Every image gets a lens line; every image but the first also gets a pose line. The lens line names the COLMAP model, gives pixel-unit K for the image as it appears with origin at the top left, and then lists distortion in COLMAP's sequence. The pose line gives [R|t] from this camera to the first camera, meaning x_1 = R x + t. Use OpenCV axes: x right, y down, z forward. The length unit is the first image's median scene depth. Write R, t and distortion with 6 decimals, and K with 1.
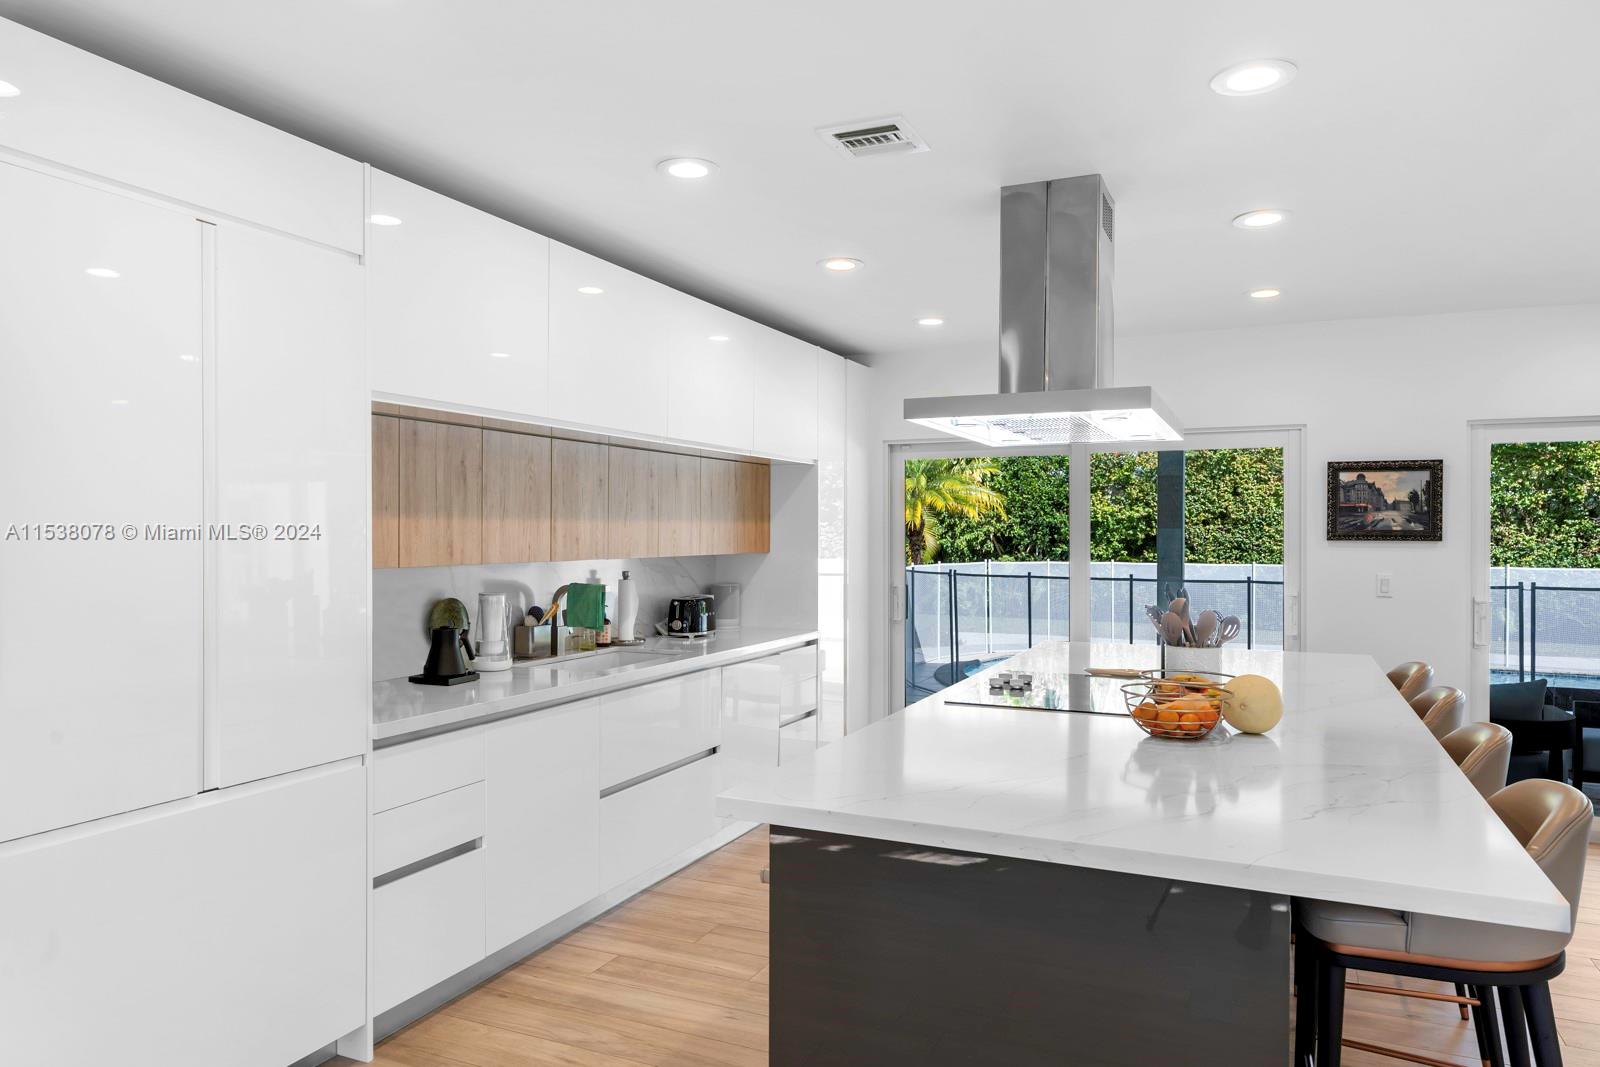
lens RADIAL K [[1053.9, 0, 793.4], [0, 1053.9, 535.0], [0, 0, 1]] dist [0.004327, 0.003602]
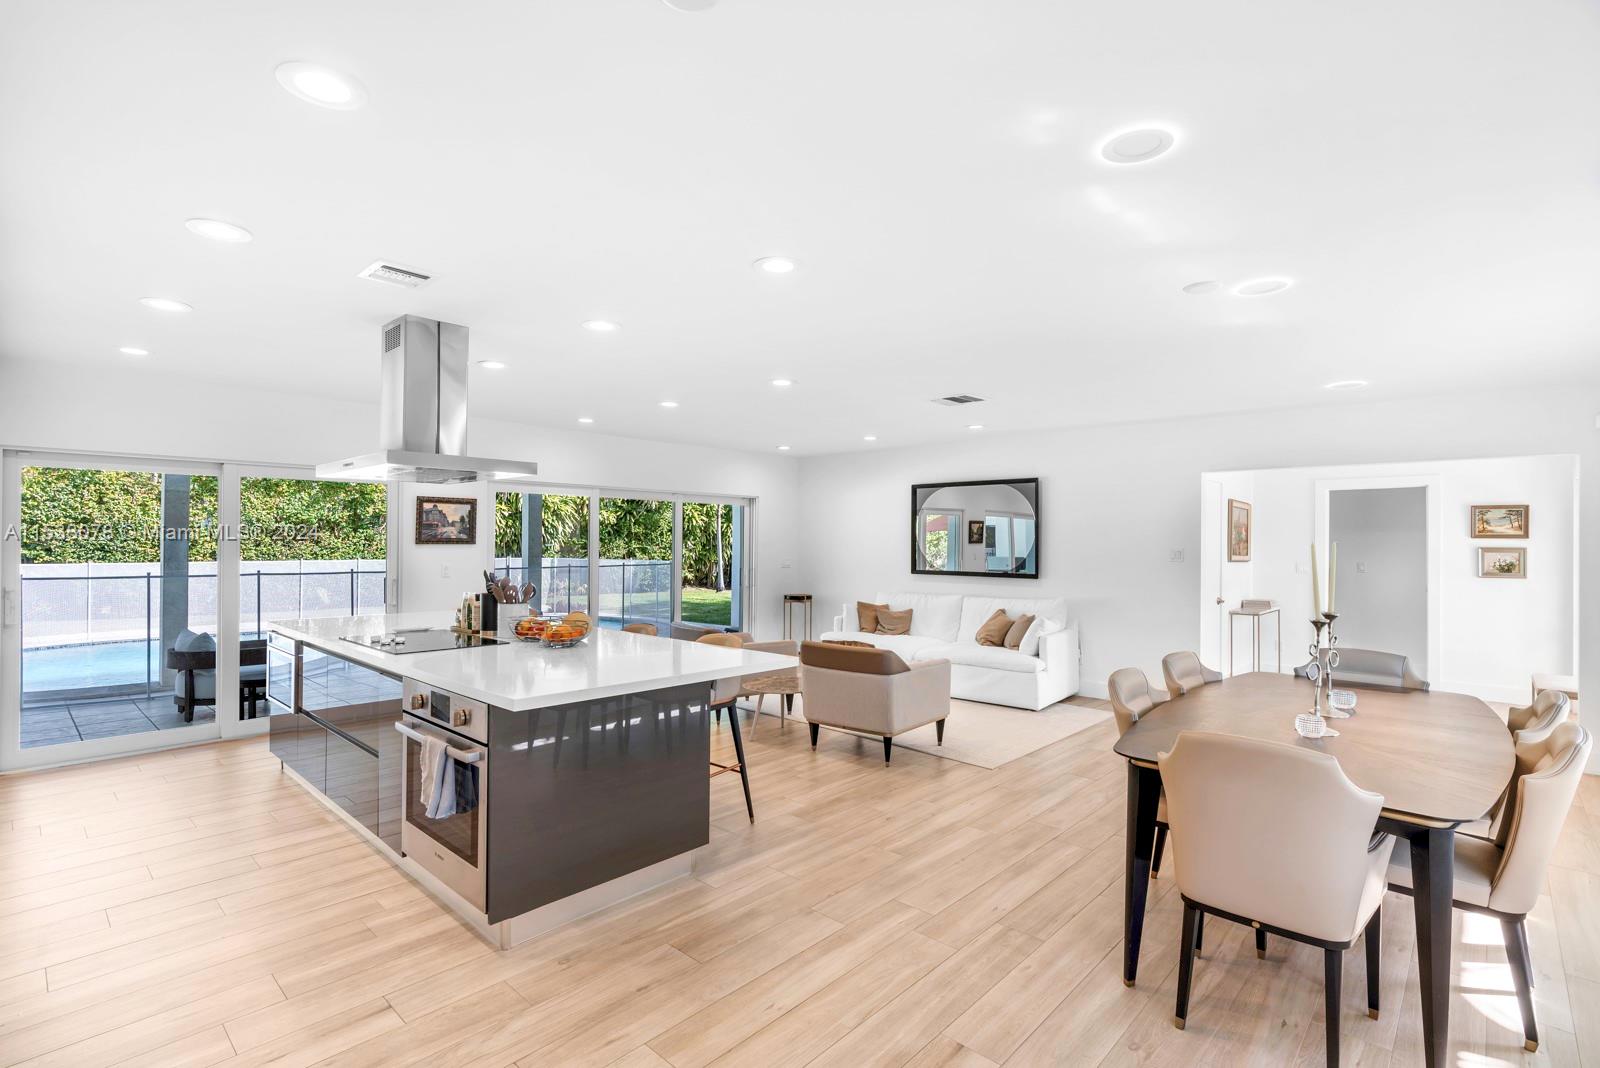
lens RADIAL K [[749.7, 0, 795.1], [0, 749.7, 538.2], [0, 0, 1]] dist [-0.004356, -0.000647]
pose [[0.320357, 0.003441, 0.947291, -0.405017], [-0.003879, 0.999990, -0.002320, -0.003503], [-0.947289, -0.002932, 0.320367, 0.075256]]
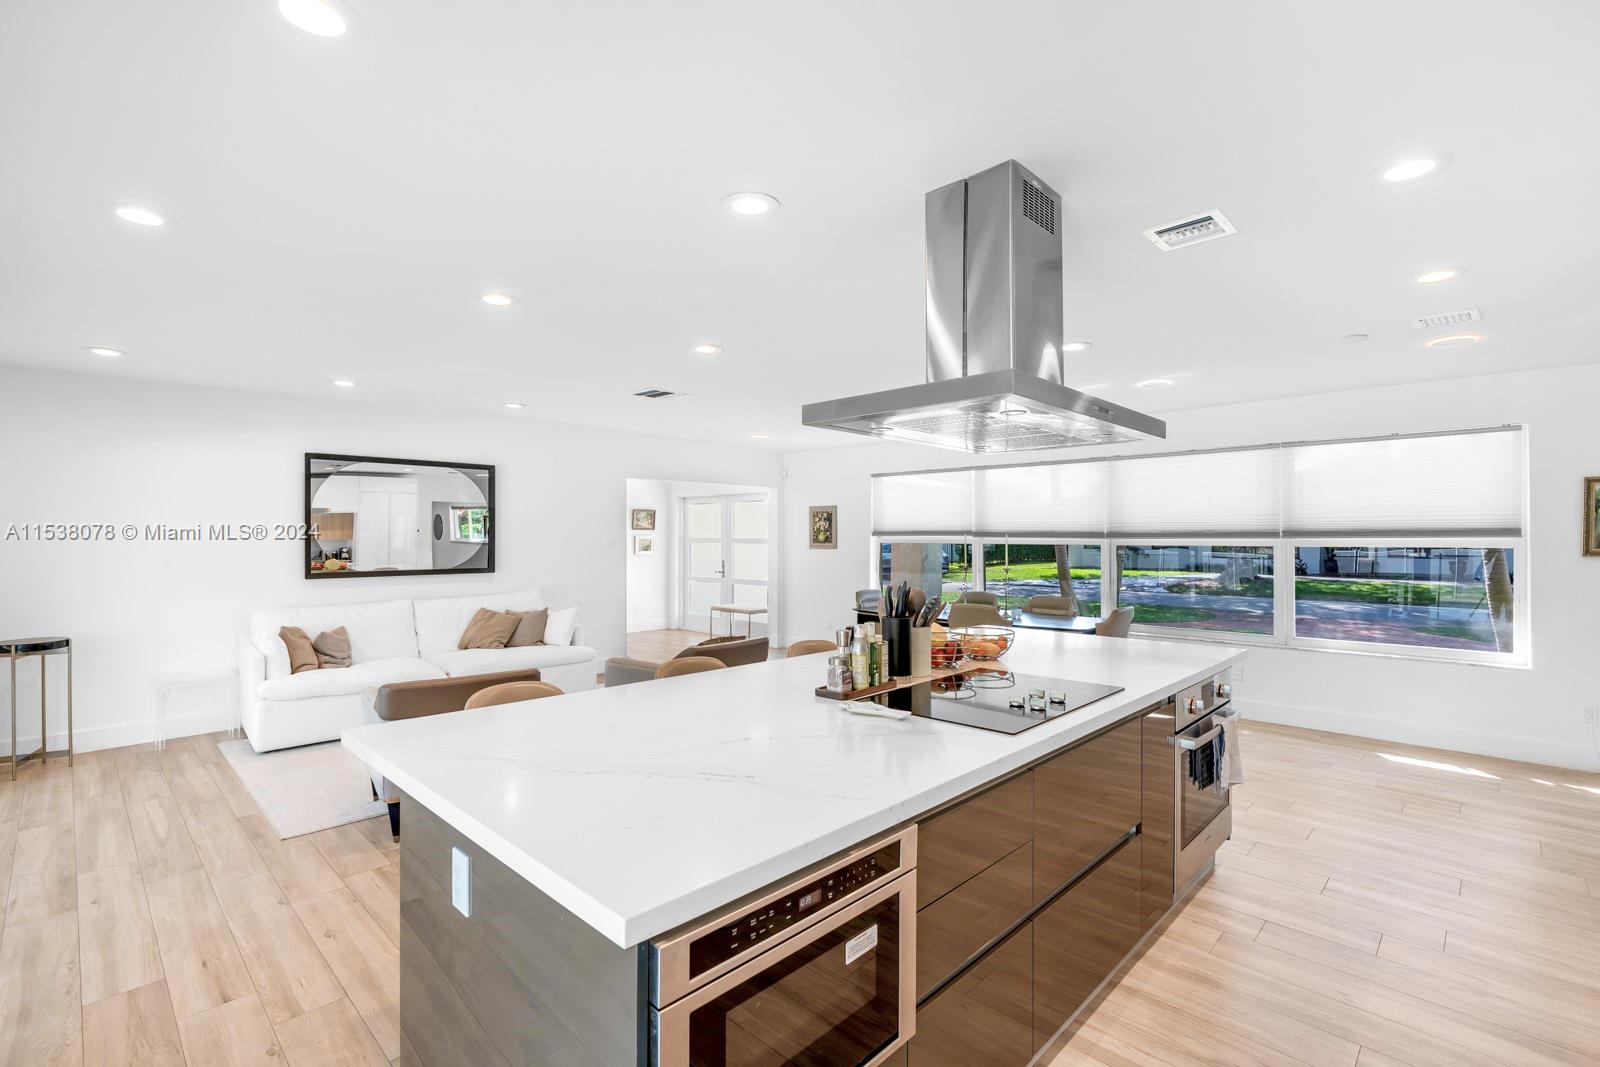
lens RADIAL K [[725.3, 0, 791.9], [0, 725.3, 533.5], [0, 0, 1]] dist [-0.005630, 0.002937]
pose [[-0.942595, -0.001924, 0.333932, 0.135428], [-0.001857, 0.999998, 0.000521, -0.002938], [-0.333933, -0.000129, -0.942597, 1.105853]]
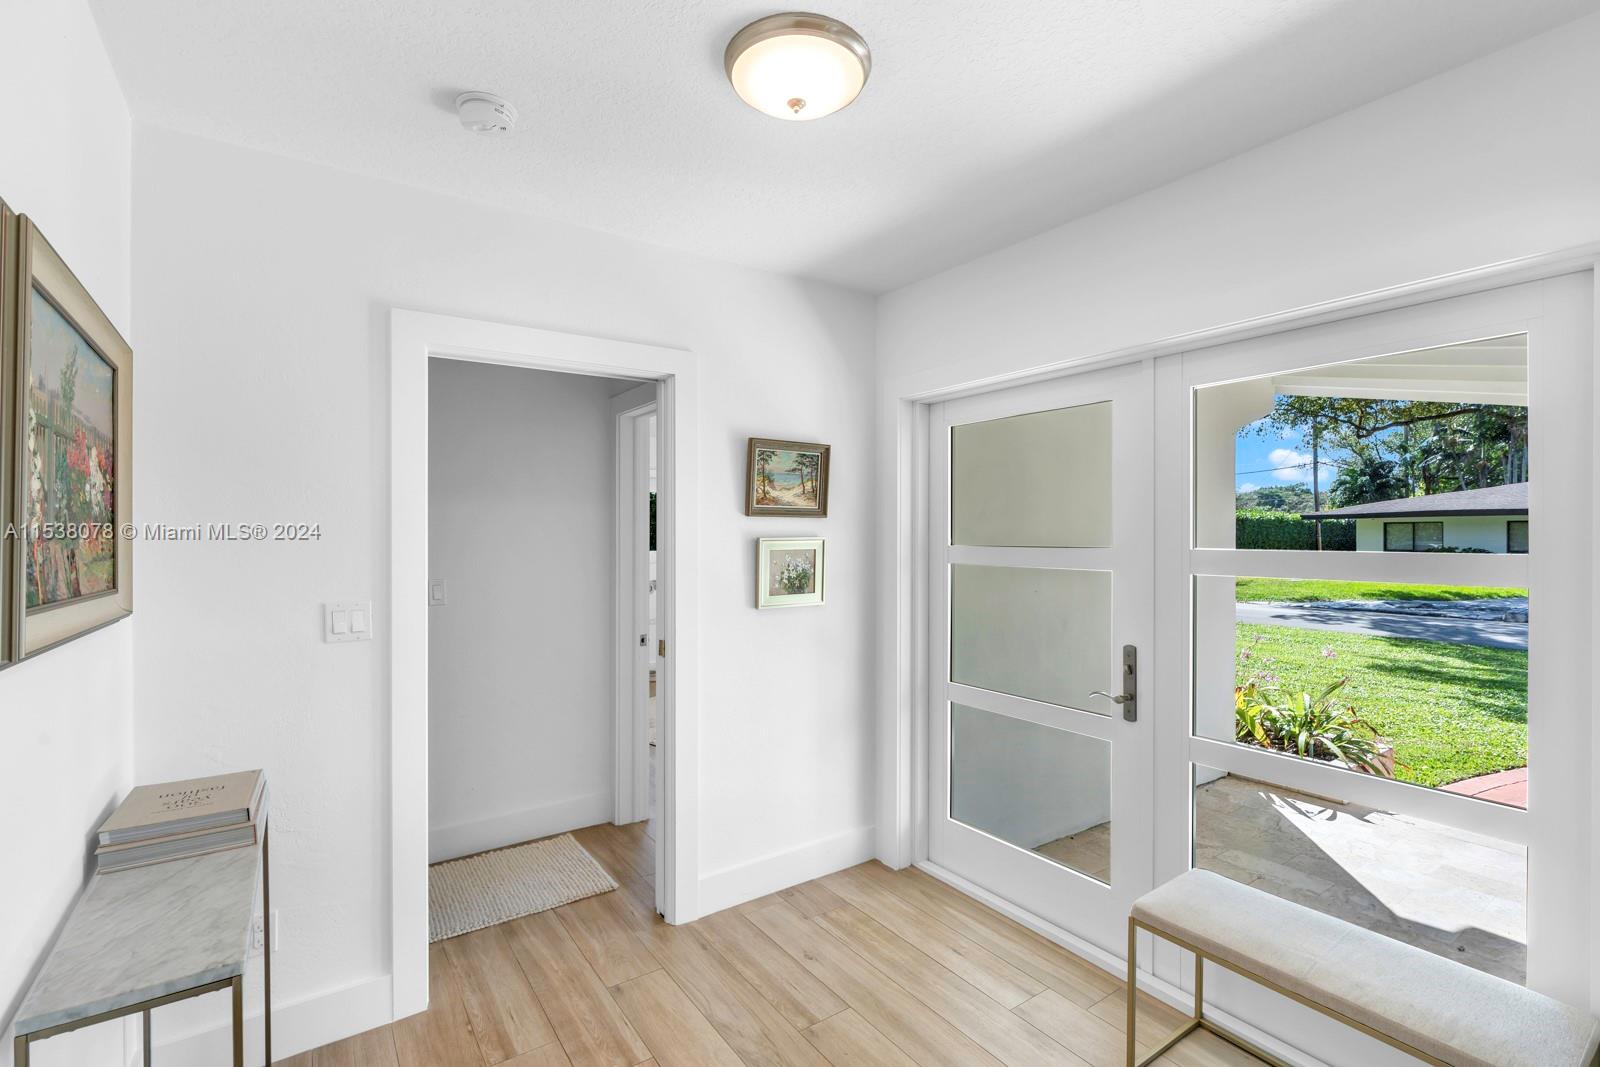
lens RADIAL K [[725.3, 0, 801.0], [0, 725.3, 533.1], [0, 0, 1]] dist [-0.005630, 0.002937]
pose [[-0.859423, -0.001738, 0.511262, 0.908924], [0.000285, 0.999992, 0.003879, -0.000826], [-0.511265, 0.003480, -0.859416, -0.192018]]
